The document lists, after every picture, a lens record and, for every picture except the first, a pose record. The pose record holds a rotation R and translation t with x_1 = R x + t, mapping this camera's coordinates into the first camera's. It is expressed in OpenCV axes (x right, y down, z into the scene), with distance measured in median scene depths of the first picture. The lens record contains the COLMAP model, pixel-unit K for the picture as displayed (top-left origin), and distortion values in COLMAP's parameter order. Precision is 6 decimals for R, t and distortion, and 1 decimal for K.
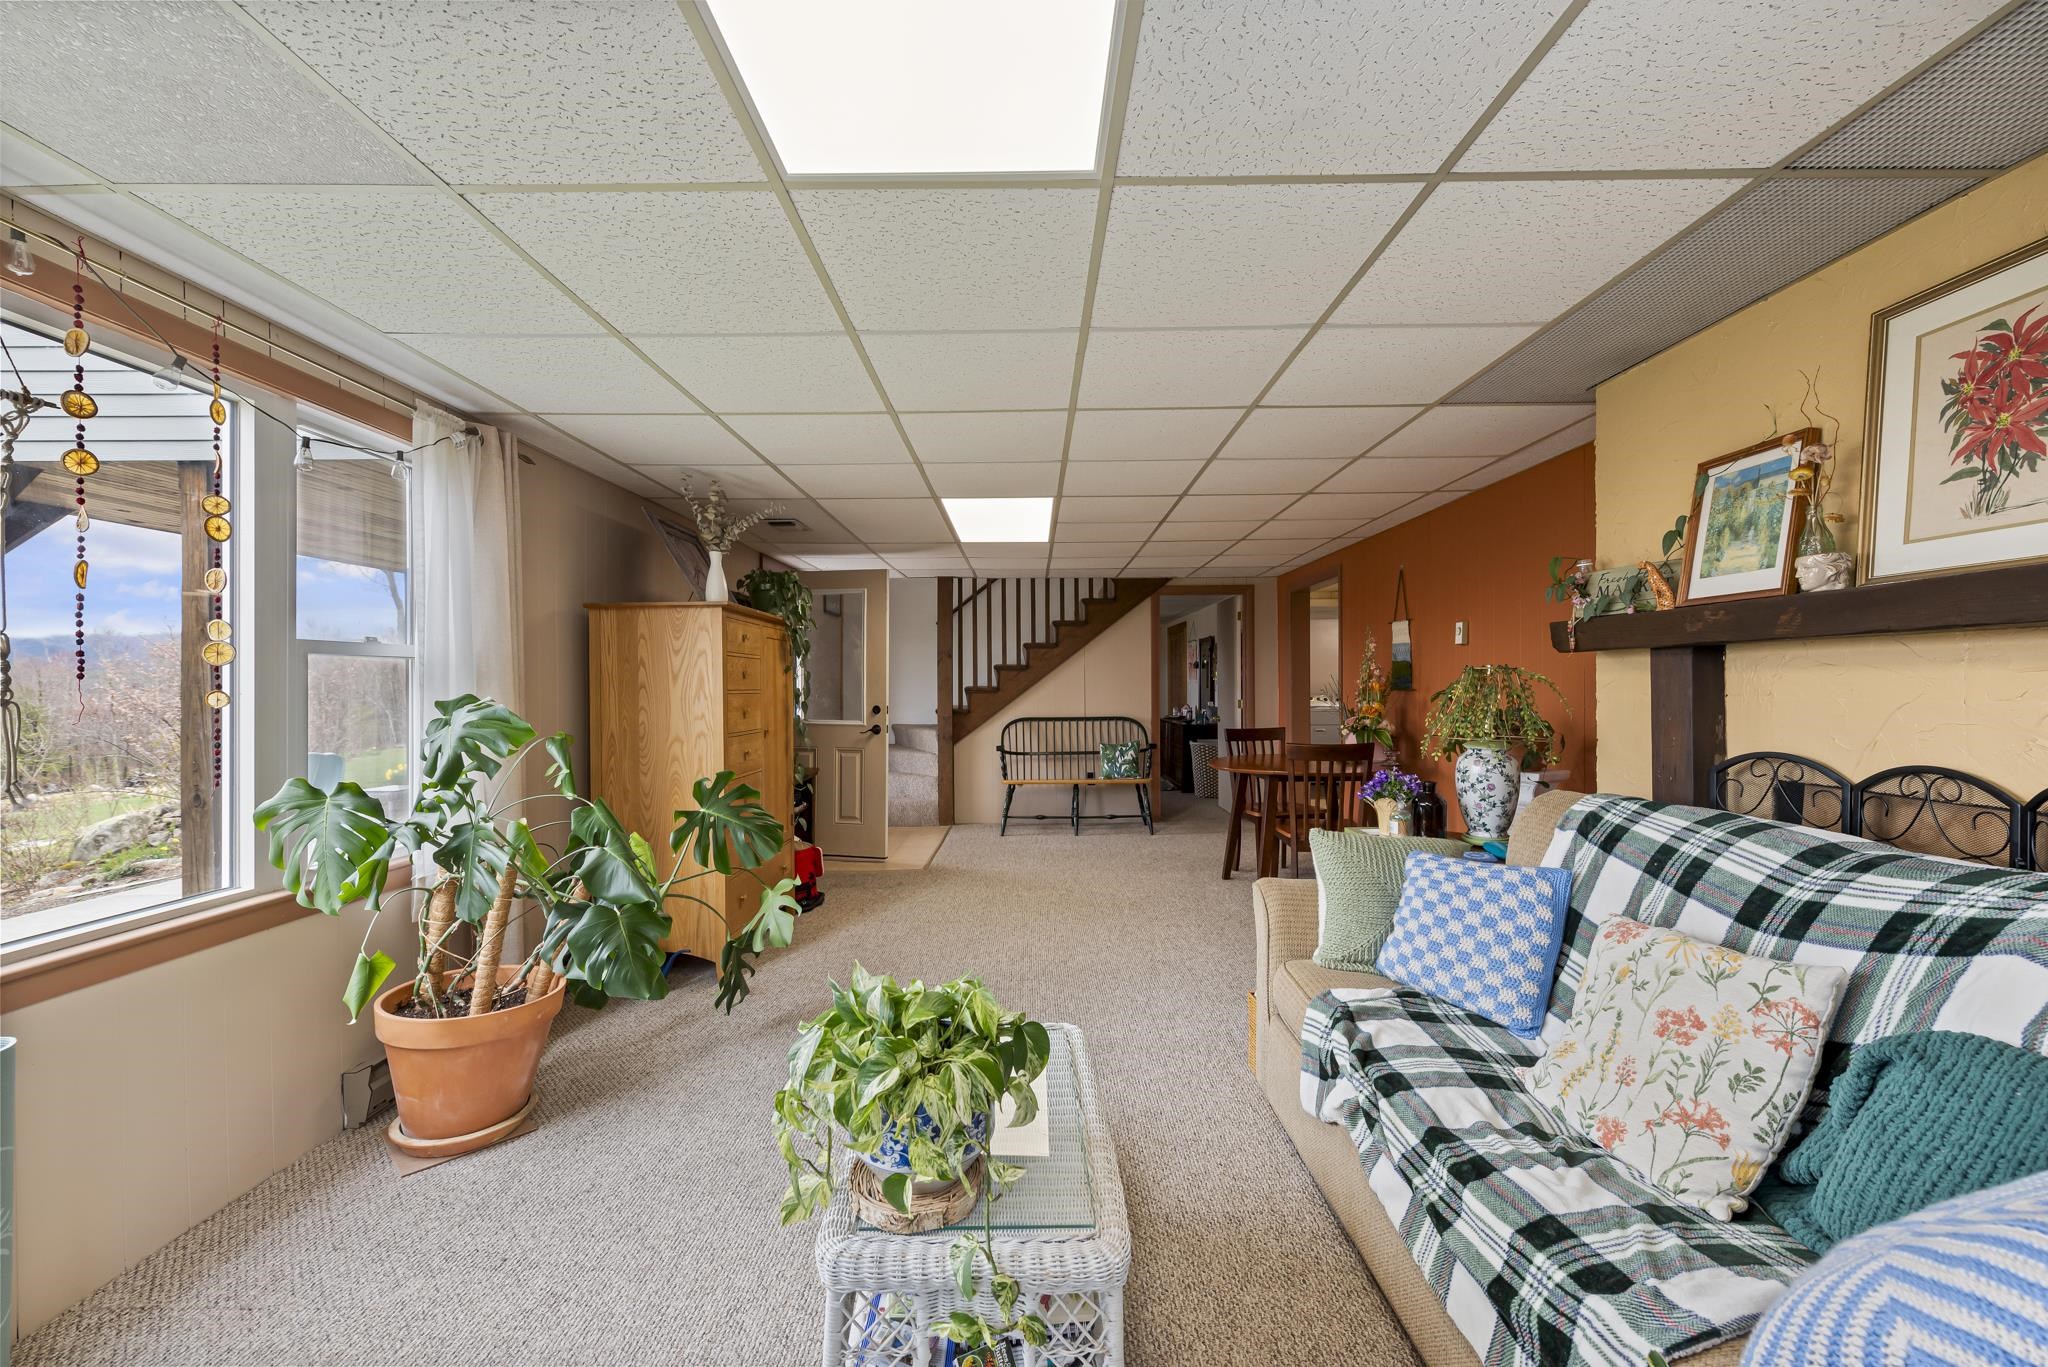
lens RADIAL K [[798.2, 0, 1024.6], [0, 798.2, 673.5], [0, 0, 1]] dist [0.020443, -0.002874]
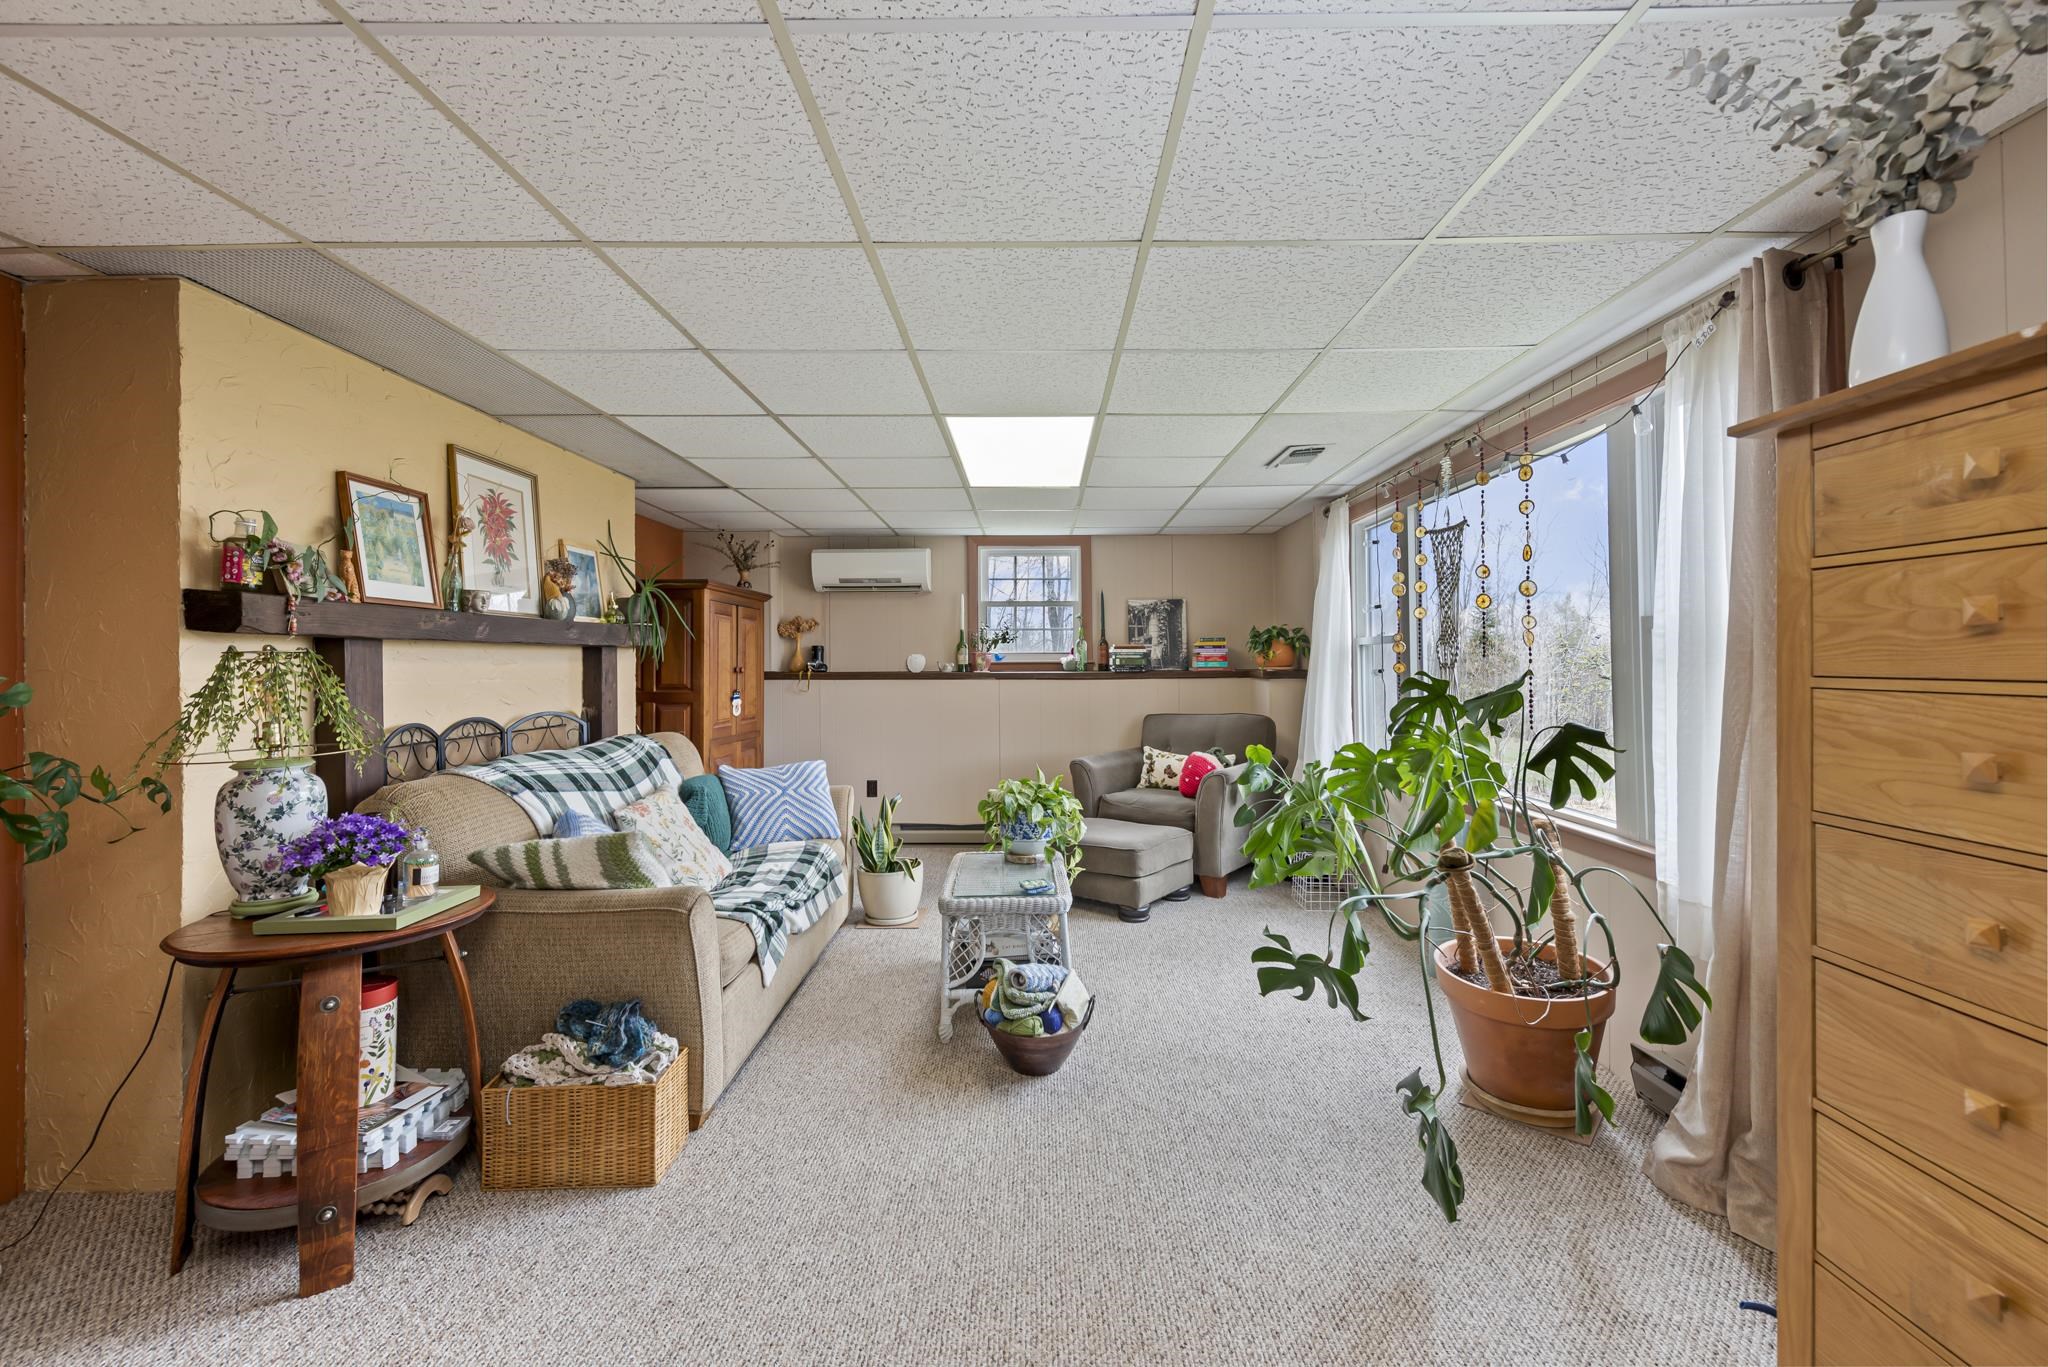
lens RADIAL K [[798.2, 0, 1024.6], [0, 798.2, 673.5], [0, 0, 1]] dist [0.020443, -0.002874]
pose [[-0.999849, 0.011026, 0.013426, -0.111061], [0.010999, 0.999937, -0.002107, 0.031018], [-0.013448, -0.001959, -0.999908, 2.507700]]
